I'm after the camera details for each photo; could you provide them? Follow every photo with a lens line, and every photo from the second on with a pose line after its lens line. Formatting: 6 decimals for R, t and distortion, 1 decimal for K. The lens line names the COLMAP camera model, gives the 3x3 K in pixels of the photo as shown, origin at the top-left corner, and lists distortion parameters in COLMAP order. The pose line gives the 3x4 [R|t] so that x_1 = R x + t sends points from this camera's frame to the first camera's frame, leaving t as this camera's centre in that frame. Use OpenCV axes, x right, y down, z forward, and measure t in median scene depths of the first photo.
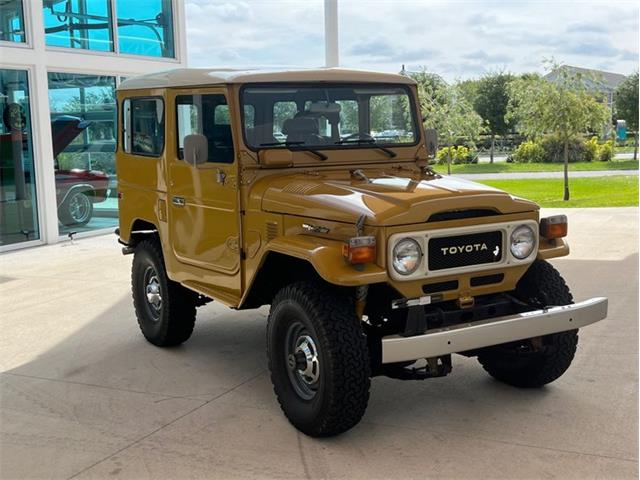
lens RADIAL K [[846.2, 0, 320.0], [0, 846.2, 240.0], [0, 0, 1]] dist [0.203074, -0.657853]
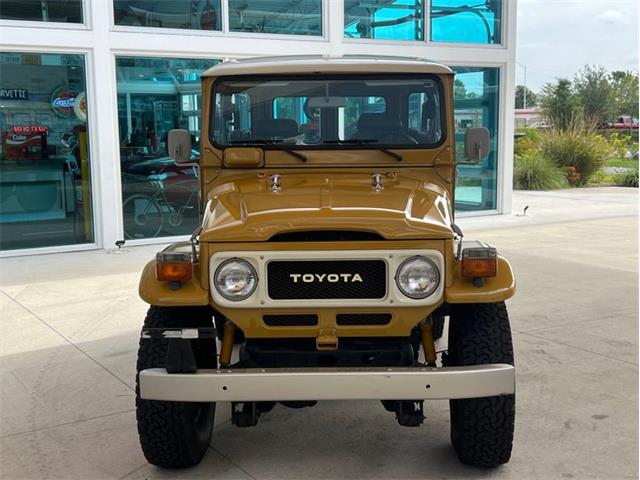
lens RADIAL K [[846.2, 0, 320.0], [0, 846.2, 240.0], [0, 0, 1]] dist [0.203074, -0.657853]
pose [[0.852632, 0.087973, -0.515052, 0.577557], [-0.079873, 0.996084, 0.037911, -0.056070], [0.516370, 0.008815, 0.856320, 0.295348]]
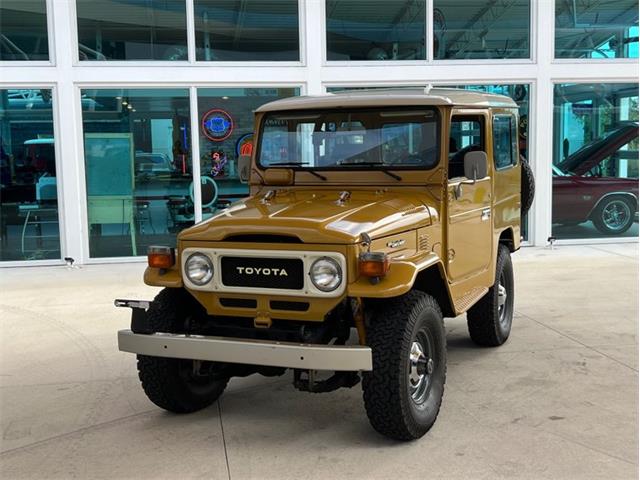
lens RADIAL K [[846.2, 0, 320.0], [0, 846.2, 240.0], [0, 0, 1]] dist [0.203074, -0.657853]
pose [[0.587878, 0.103995, -0.802237, 1.038149], [-0.102329, 0.993296, 0.053776, -0.090751], [0.802451, 0.050478, 0.594579, 0.431151]]
